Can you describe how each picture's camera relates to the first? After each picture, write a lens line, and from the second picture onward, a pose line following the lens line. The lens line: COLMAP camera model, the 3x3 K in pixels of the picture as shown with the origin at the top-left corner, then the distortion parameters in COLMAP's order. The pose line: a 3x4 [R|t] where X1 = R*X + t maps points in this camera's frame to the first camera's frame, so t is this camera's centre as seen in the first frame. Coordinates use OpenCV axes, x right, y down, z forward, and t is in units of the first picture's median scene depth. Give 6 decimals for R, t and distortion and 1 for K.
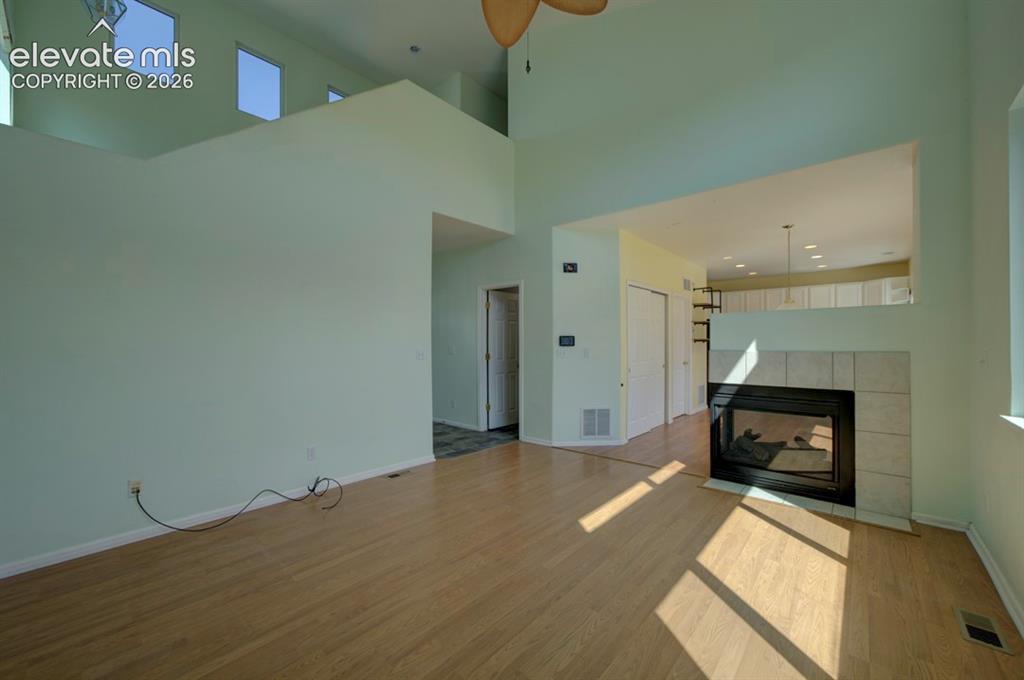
lens RADIAL K [[400.4, 0, 518.0], [0, 400.4, 341.5], [0, 0, 1]] dist [-0.004274, 0.001534]
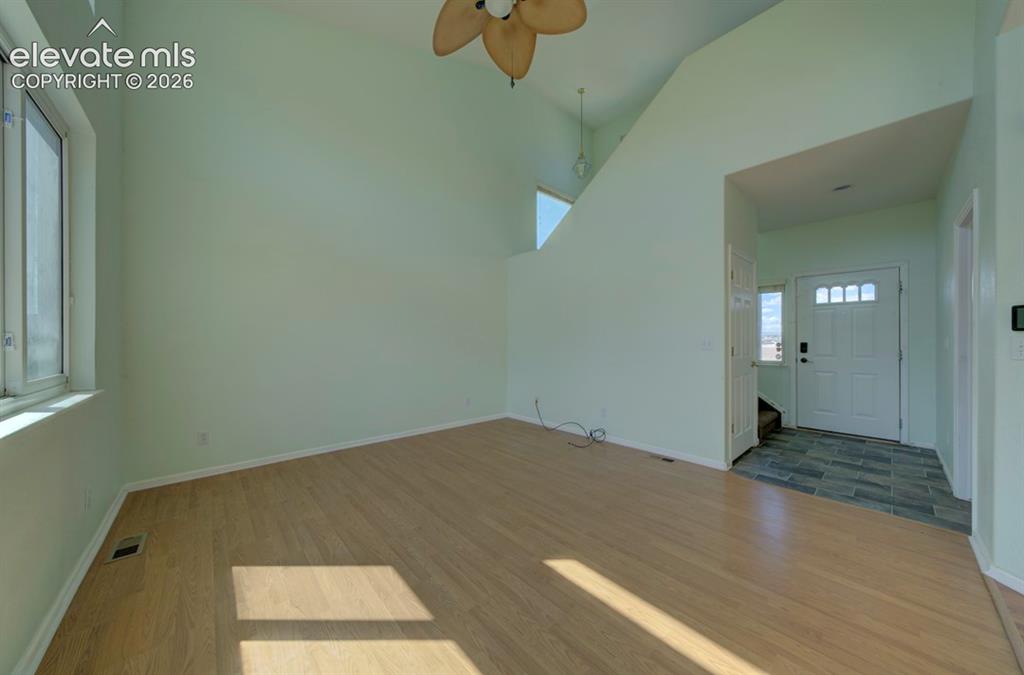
lens RADIAL K [[342.8, 0, 503.7], [0, 342.8, 338.8], [0, 0, 1]] dist [-0.002797, -0.000659]
pose [[-0.137082, -0.006329, -0.990540, 0.721216], [0.011144, 0.999906, -0.007931, 0.028719], [0.990497, -0.012126, -0.136998, 0.814496]]
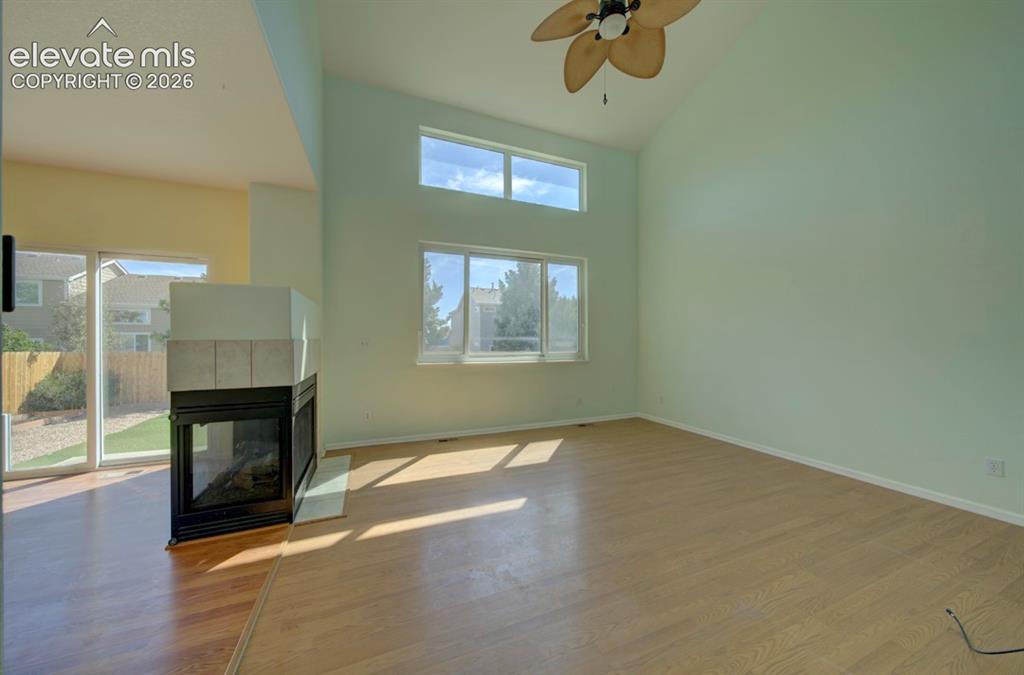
lens RADIAL K [[342.8, 0, 504.7], [0, 342.8, 343.3], [0, 0, 1]] dist [-0.002797, -0.000659]
pose [[-0.887292, 0.000682, 0.461208, -0.137270], [-0.002534, 0.999977, -0.006355, 0.042436], [-0.461202, -0.006808, -0.887269, 1.502340]]
